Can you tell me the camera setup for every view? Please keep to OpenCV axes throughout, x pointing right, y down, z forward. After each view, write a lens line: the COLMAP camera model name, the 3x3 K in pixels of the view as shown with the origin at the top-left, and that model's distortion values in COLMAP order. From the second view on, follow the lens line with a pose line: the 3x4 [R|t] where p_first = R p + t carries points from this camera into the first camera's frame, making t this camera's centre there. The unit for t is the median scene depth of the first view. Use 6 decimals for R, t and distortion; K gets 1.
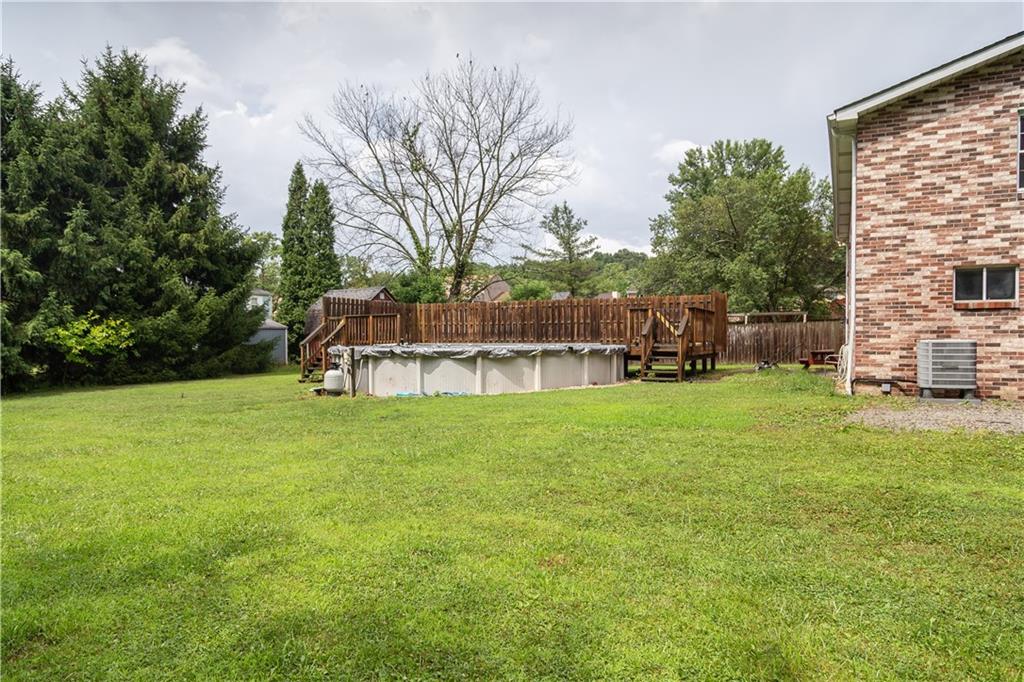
lens RADIAL K [[675.2, 0, 513.3], [0, 675.2, 346.8], [0, 0, 1]] dist [0.008217, -0.000520]
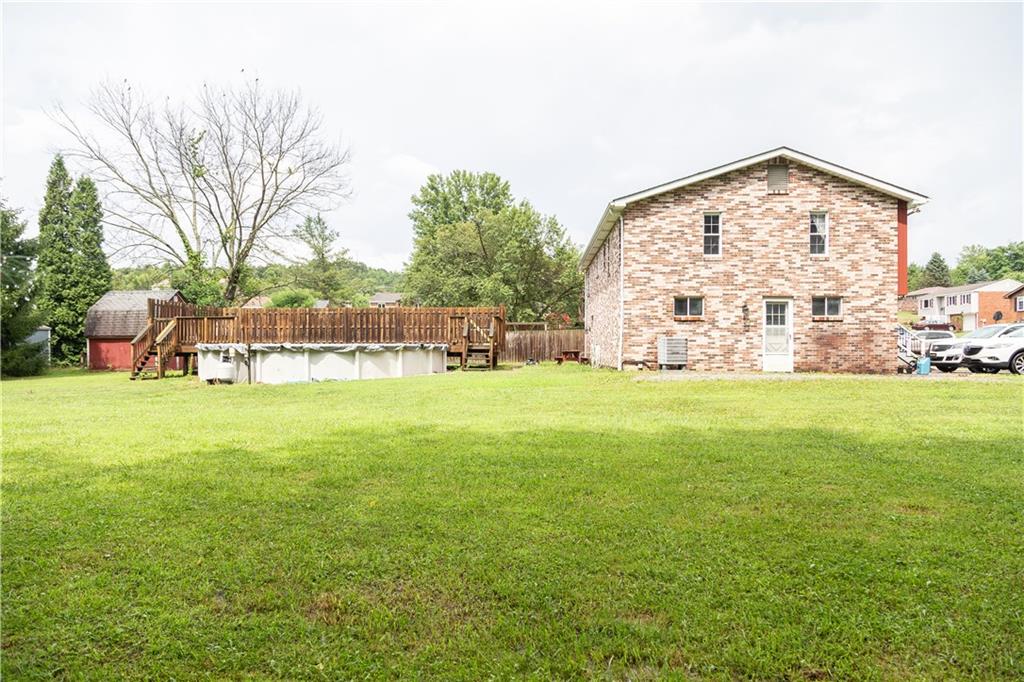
lens RADIAL K [[675.2, 0, 513.3], [0, 675.2, 346.8], [0, 0, 1]] dist [0.008217, -0.000520]
pose [[0.914484, 0.005124, 0.404590, -0.252963], [0.000667, 0.999899, -0.014170, 0.021547], [-0.404622, 0.013228, 0.914388, -0.249000]]
